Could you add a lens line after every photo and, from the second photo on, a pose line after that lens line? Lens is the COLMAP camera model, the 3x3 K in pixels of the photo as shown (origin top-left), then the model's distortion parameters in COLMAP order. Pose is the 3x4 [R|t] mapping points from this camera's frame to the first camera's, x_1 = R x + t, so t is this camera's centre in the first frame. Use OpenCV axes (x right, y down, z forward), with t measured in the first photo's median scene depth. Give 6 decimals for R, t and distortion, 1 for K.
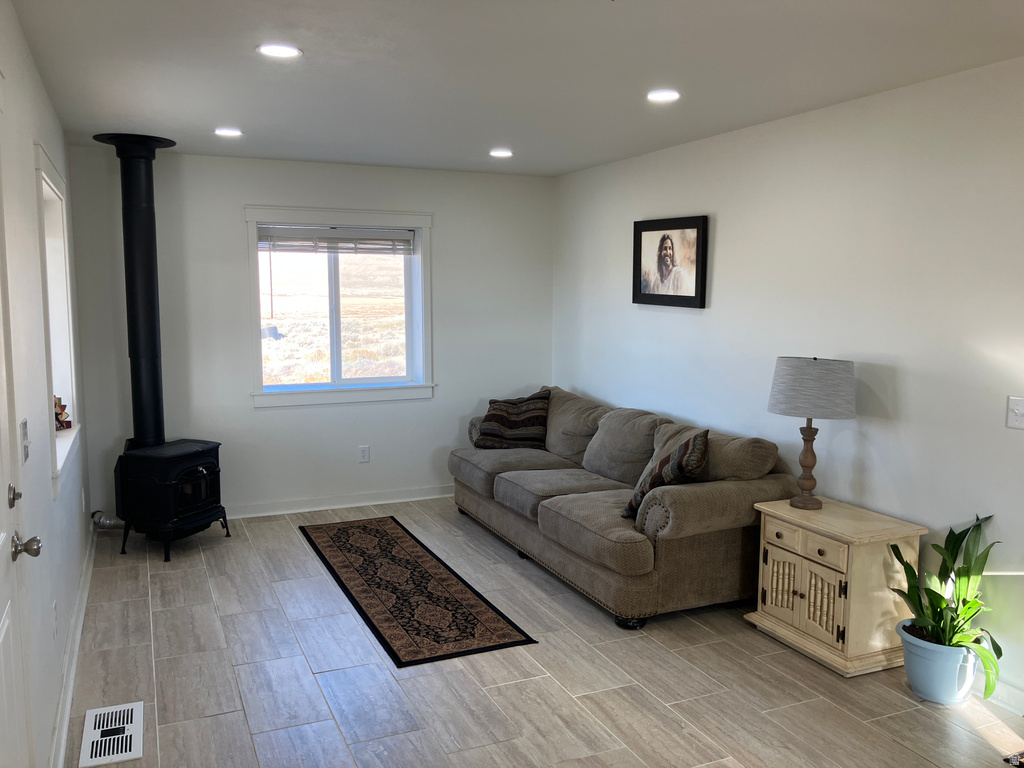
lens RADIAL K [[842.4, 0, 512.0], [0, 842.4, 384.0], [0, 0, 1]] dist [0.053128, -0.102741]
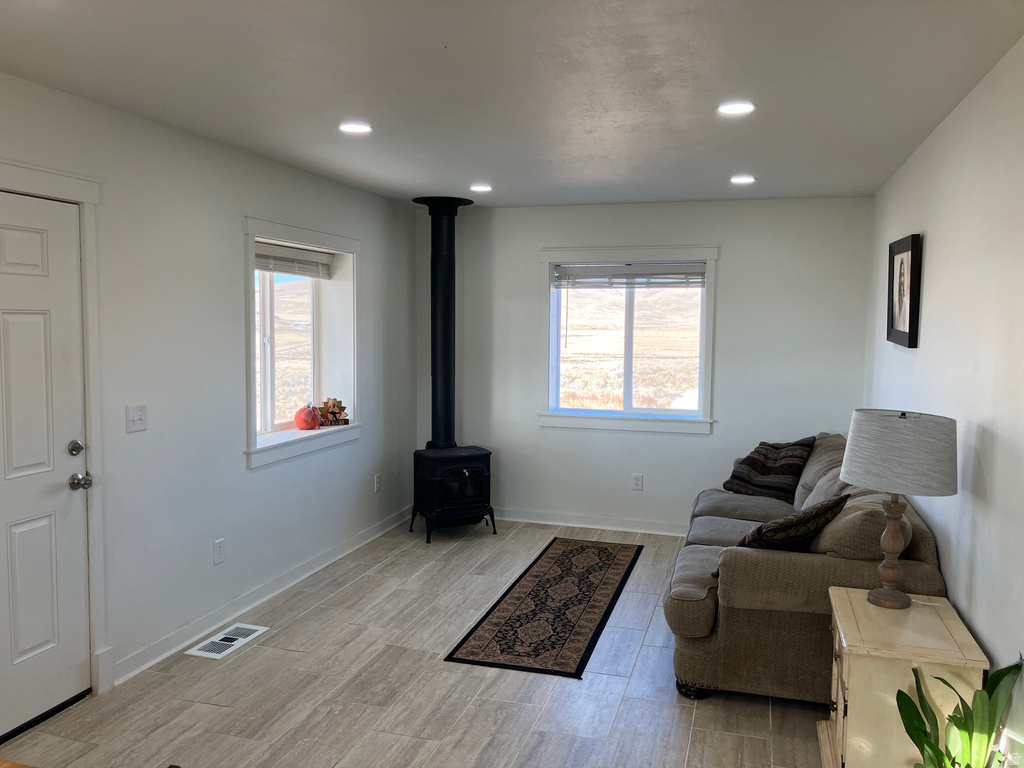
lens RADIAL K [[842.4, 0, 512.0], [0, 842.4, 384.0], [0, 0, 1]] dist [0.053128, -0.102741]
pose [[0.765767, 0.056034, -0.640672, 0.445402], [-0.081681, 0.996604, -0.010465, -0.015579], [0.637910, 0.060345, 0.767743, 0.129905]]
